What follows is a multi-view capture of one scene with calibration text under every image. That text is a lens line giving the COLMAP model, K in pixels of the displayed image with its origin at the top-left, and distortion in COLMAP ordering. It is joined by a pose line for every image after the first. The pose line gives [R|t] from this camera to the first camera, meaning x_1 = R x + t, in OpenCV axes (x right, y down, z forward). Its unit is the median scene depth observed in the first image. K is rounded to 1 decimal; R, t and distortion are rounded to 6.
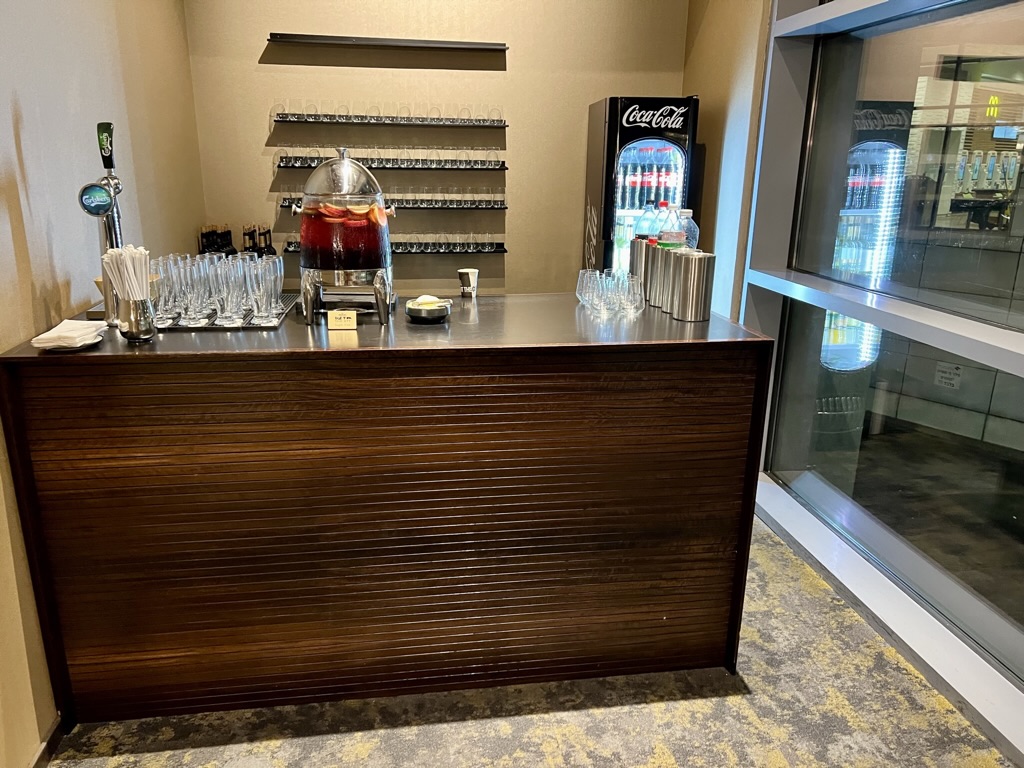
lens RADIAL K [[776.4, 0, 509.4], [0, 776.4, 388.2], [0, 0, 1]] dist [0.033668, -0.051149]
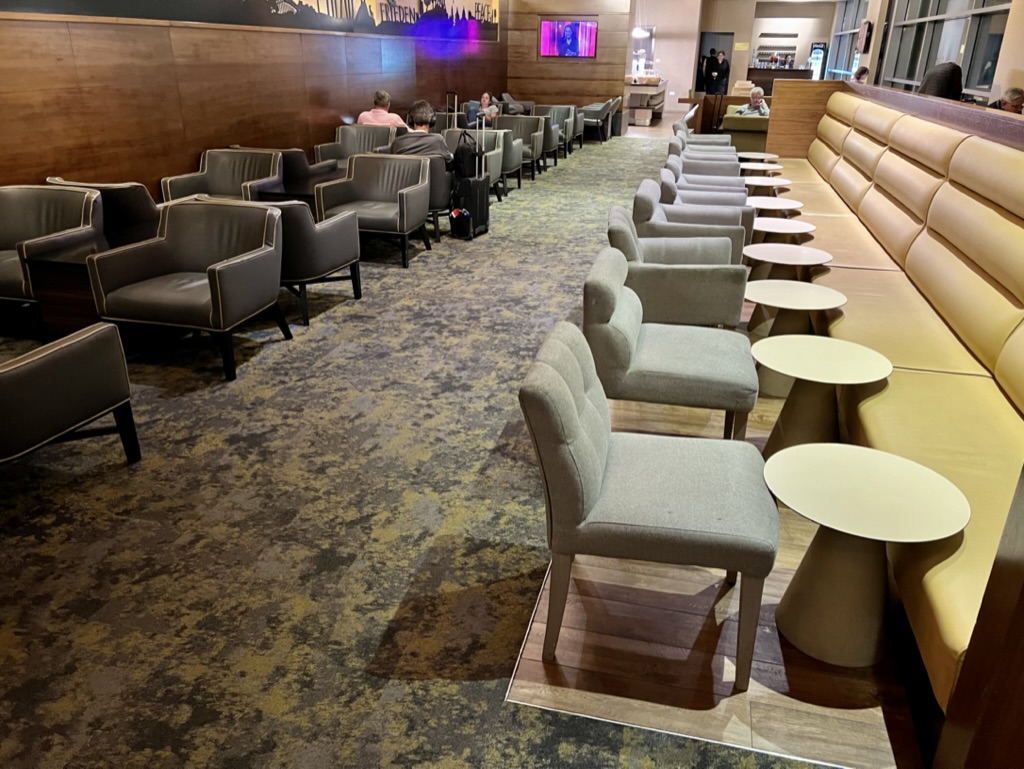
lens RADIAL K [[776.4, 0, 508.2], [0, 776.4, 385.6], [0, 0, 1]] dist [0.033668, -0.051149]
pose [[0.922538, 0.152066, -0.354683, 0.533999], [-0.111919, 0.985017, 0.131211, 1.915180], [0.369322, -0.081351, 0.925734, -6.337982]]
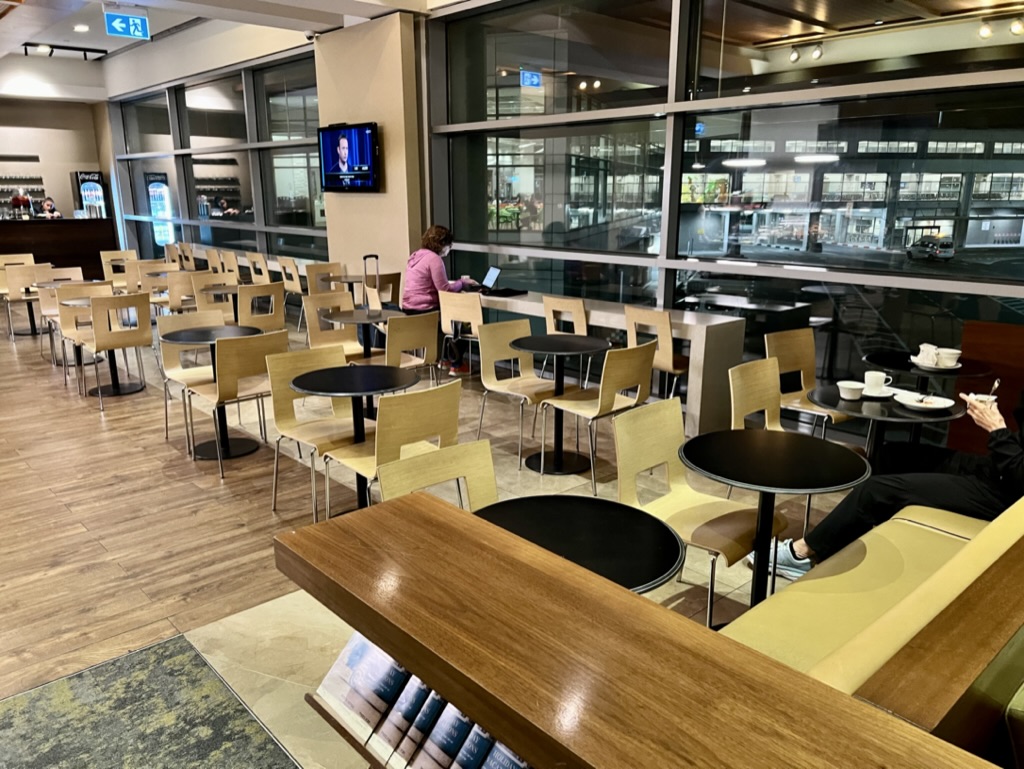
lens RADIAL K [[776.4, 0, 512.9], [0, 776.4, 389.1], [0, 0, 1]] dist [0.033668, -0.051149]
pose [[0.832672, -0.148312, 0.533536, -0.271225], [0.165949, 0.986019, 0.015101, 0.928763], [-0.528316, 0.075966, 0.845643, -3.129424]]
